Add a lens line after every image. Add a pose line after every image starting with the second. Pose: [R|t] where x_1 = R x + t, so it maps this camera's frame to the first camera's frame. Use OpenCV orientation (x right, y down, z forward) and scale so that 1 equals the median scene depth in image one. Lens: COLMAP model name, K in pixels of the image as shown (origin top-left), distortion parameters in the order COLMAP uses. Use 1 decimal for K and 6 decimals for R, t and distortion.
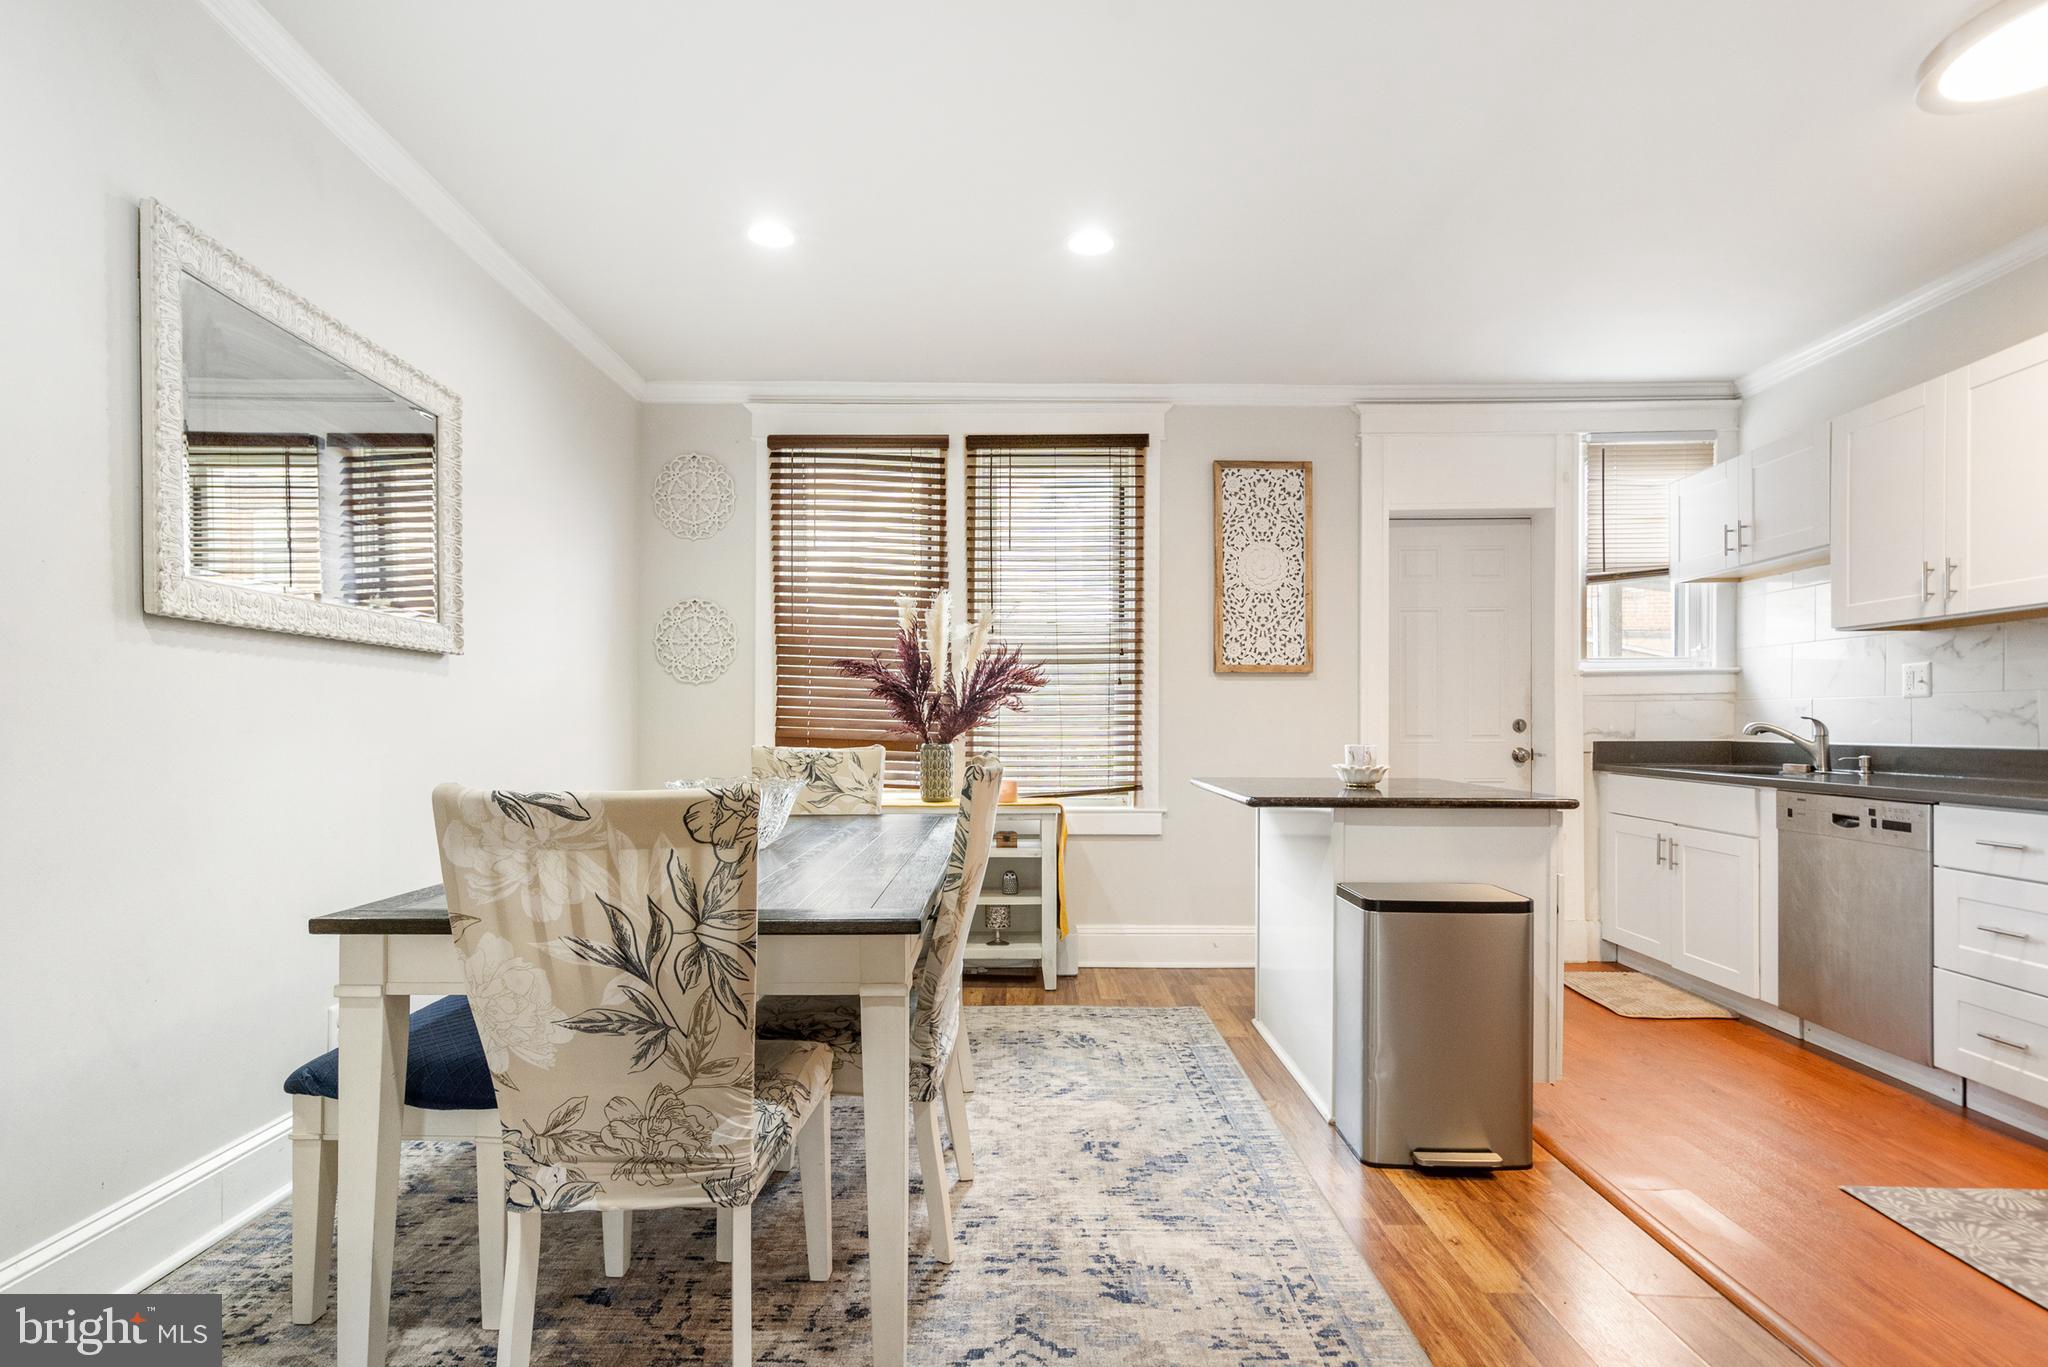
lens RADIAL K [[999.7, 0, 1013.6], [0, 999.7, 724.6], [0, 0, 1]] dist [-0.000090, 0.001607]
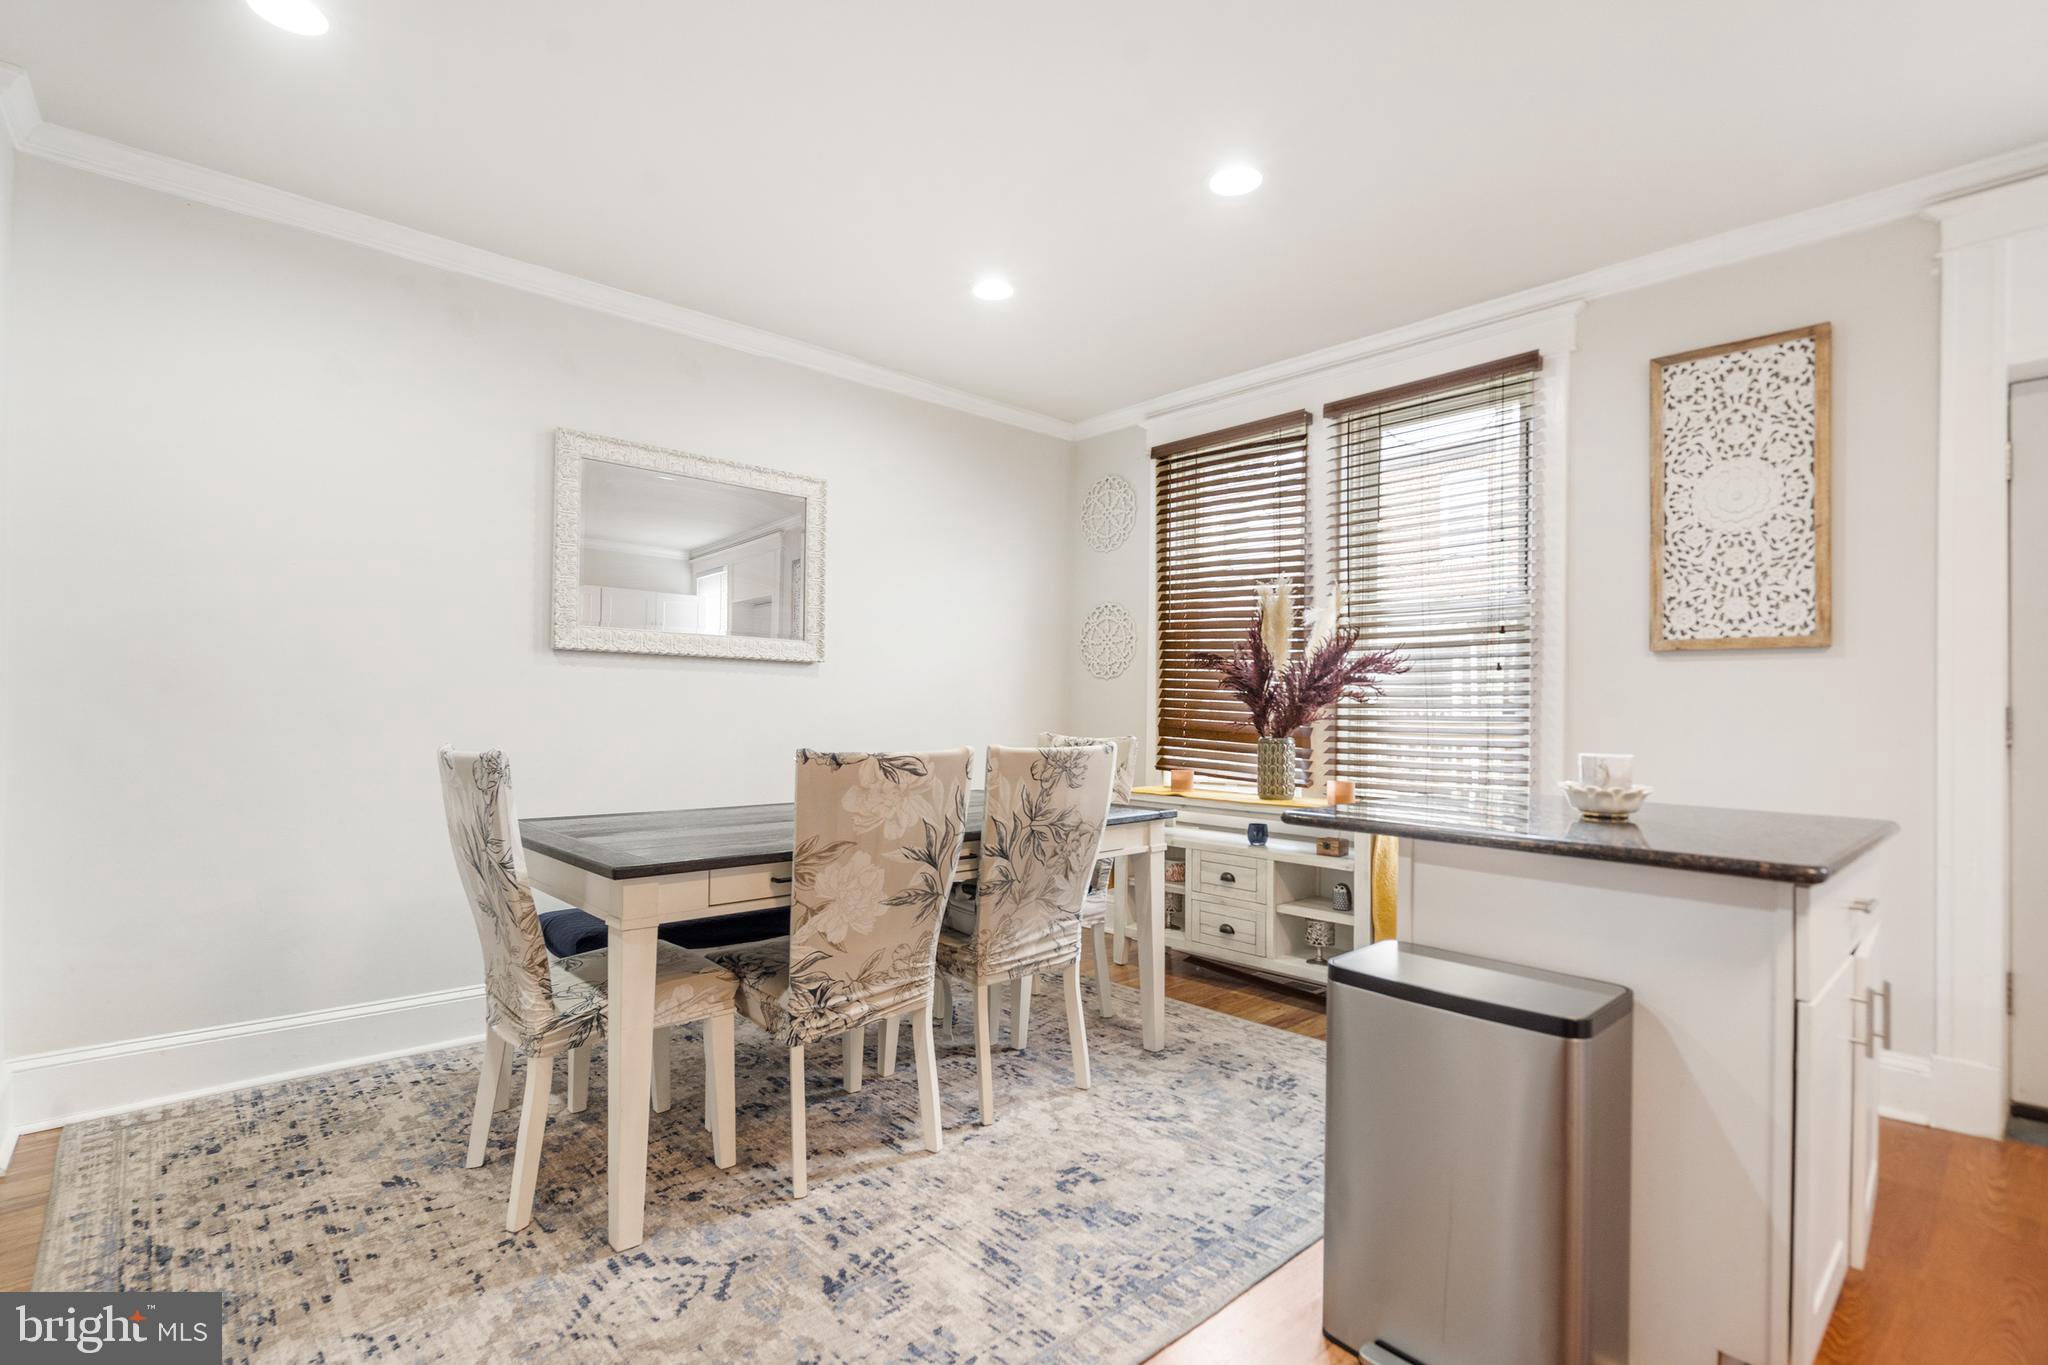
lens RADIAL K [[949.6, 0, 1011.4], [0, 949.6, 697.6], [0, 0, 1]] dist [-0.000374, -0.000268]
pose [[0.683778, 0.000436, -0.729690, 0.438627], [-0.015046, 0.999796, -0.013502, -0.003205], [0.729535, 0.020211, 0.683645, 0.223598]]
